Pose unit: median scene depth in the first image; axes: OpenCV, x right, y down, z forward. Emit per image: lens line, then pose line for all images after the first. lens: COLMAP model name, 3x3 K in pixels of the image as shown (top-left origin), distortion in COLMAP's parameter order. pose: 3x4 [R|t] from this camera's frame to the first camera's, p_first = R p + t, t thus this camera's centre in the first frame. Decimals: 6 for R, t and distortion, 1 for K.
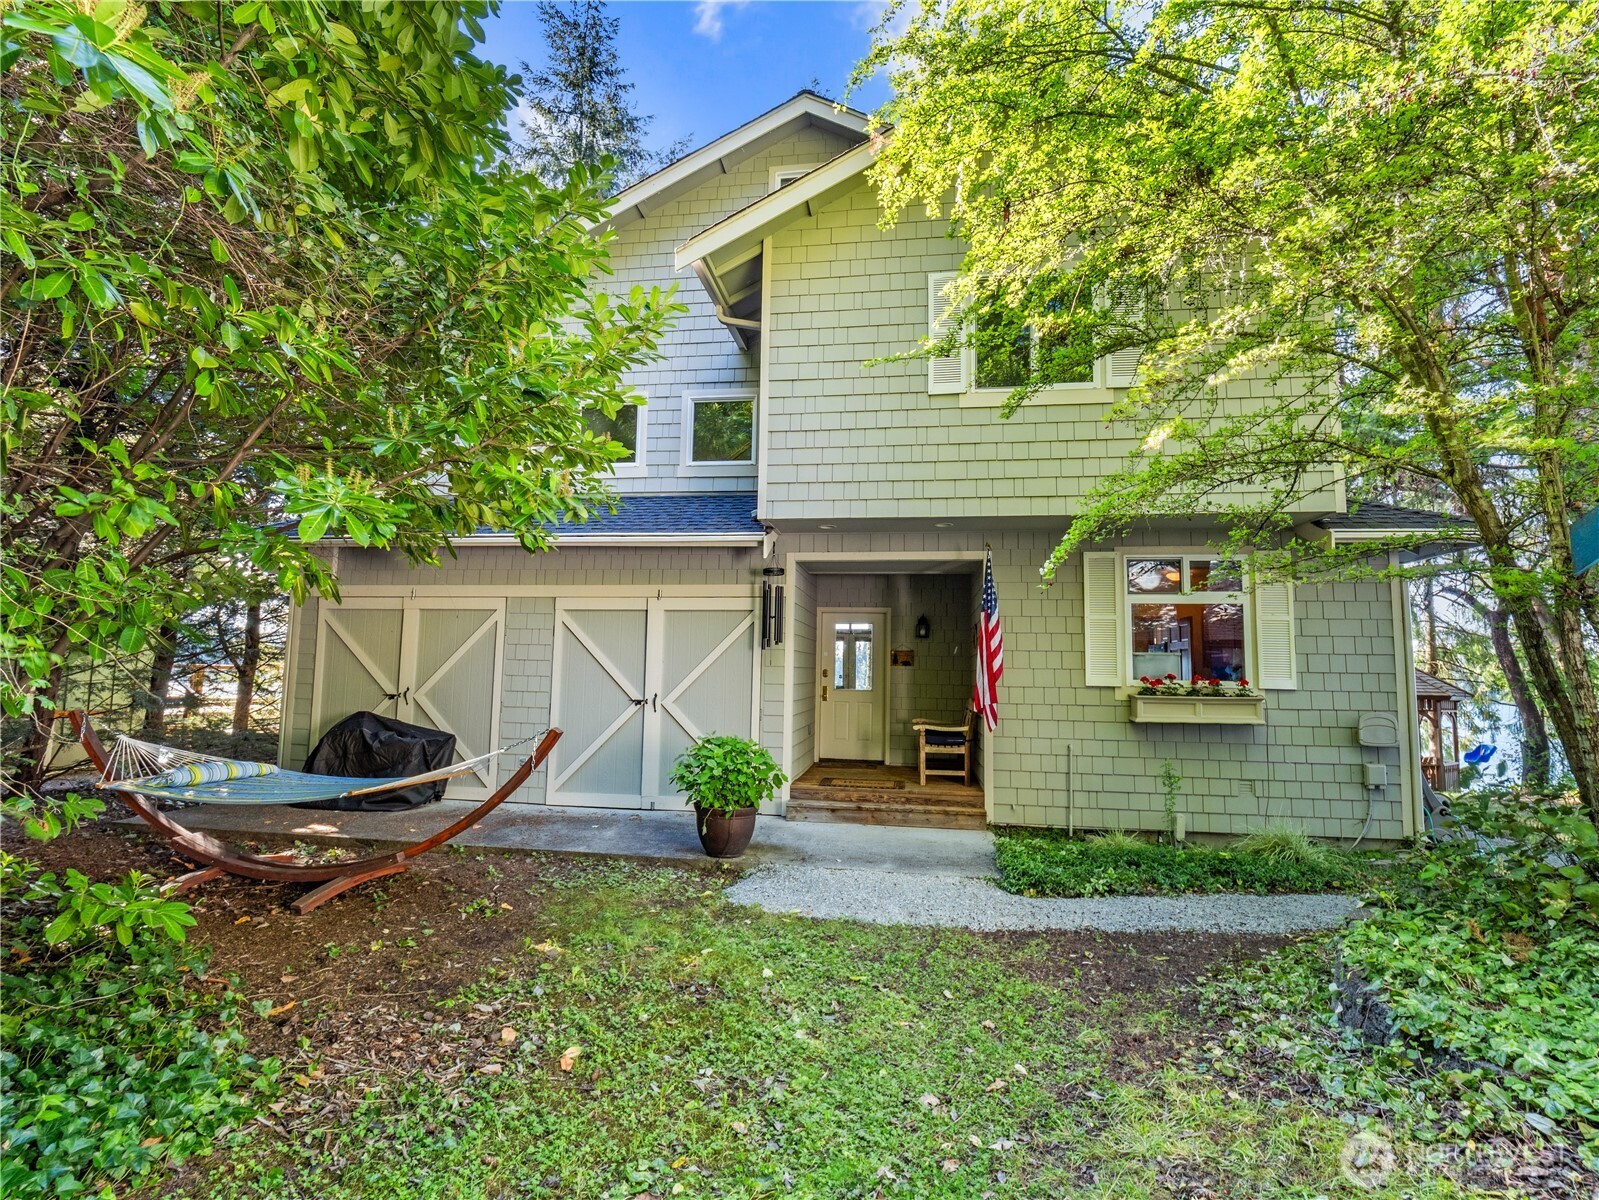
lens RADIAL K [[750.1, 0, 796.4], [0, 750.1, 603.6], [0, 0, 1]] dist [-0.000653, -0.000111]
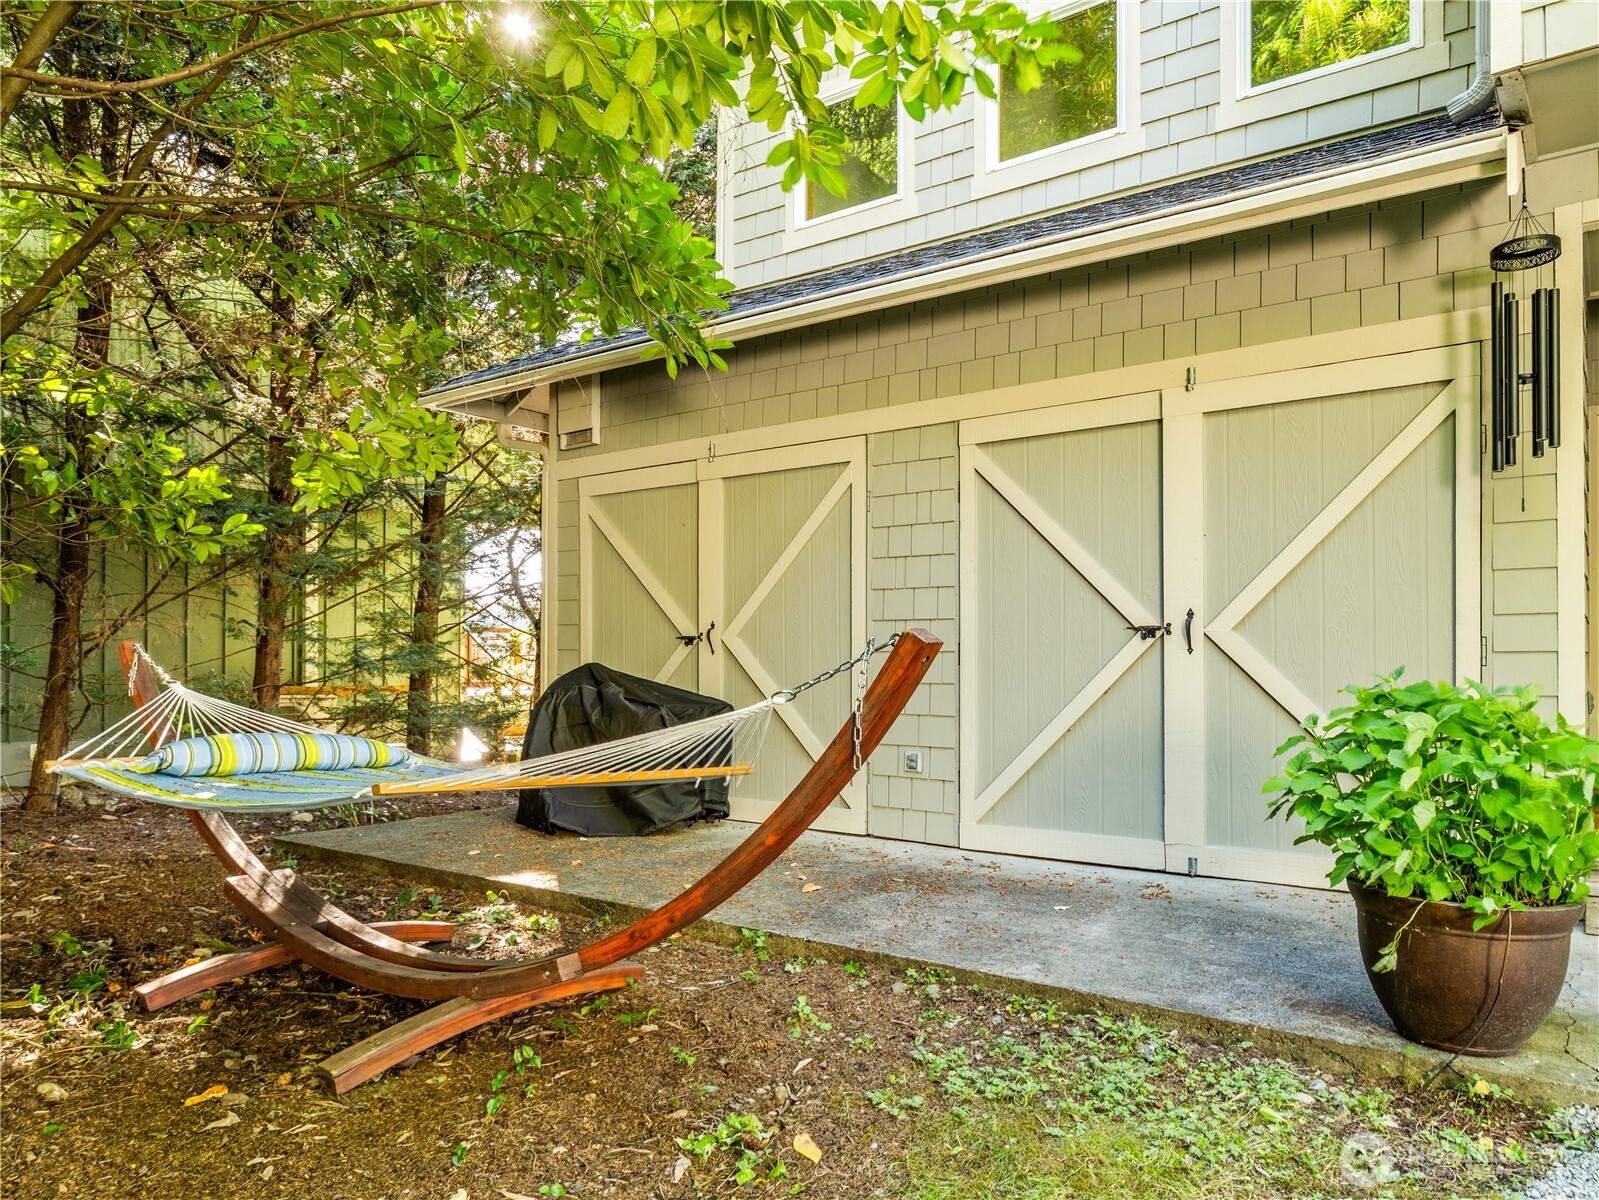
lens RADIAL K [[1118.4, 0, 793.0], [0, 1118.4, 654.9], [0, 0, 1]] dist [0.014521, 0.001012]
pose [[0.878845, -0.022252, -0.476587, -0.110373], [0.066725, 0.994827, 0.076595, 0.108900], [0.472418, -0.099115, 0.875784, 0.440488]]
